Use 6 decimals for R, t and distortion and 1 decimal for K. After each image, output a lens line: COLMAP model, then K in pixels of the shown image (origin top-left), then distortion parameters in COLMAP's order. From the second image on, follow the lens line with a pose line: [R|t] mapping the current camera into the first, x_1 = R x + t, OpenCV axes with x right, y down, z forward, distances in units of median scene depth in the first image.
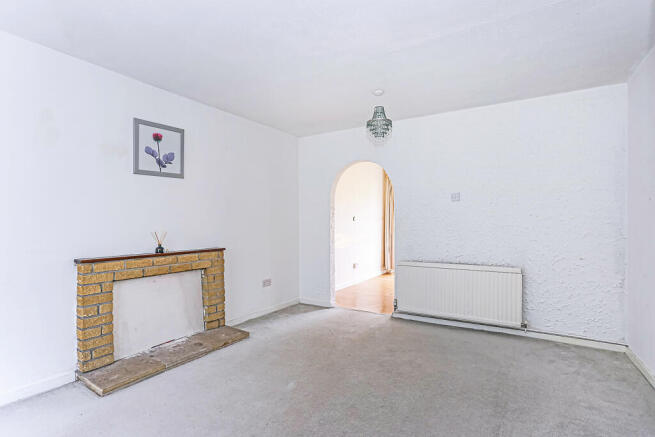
lens RADIAL K [[322.6, 0, 327.5], [0, 322.6, 218.5], [0, 0, 1]] dist [-0.053587, 0.025881]
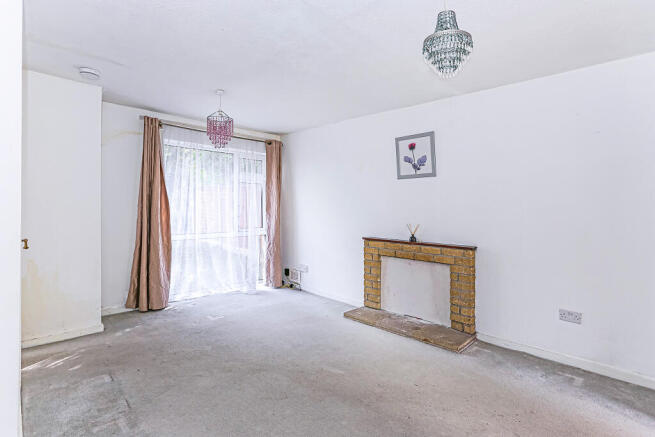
lens RADIAL K [[319.8, 0, 326.9], [0, 319.8, 215.1], [0, 0, 1]] dist [-0.055776, 0.024677]
pose [[-0.200368, 0.019846, -0.979520, 0.721042], [-0.007166, 0.999738, 0.021722, -0.016241], [0.979694, 0.011372, -0.200174, 0.917170]]
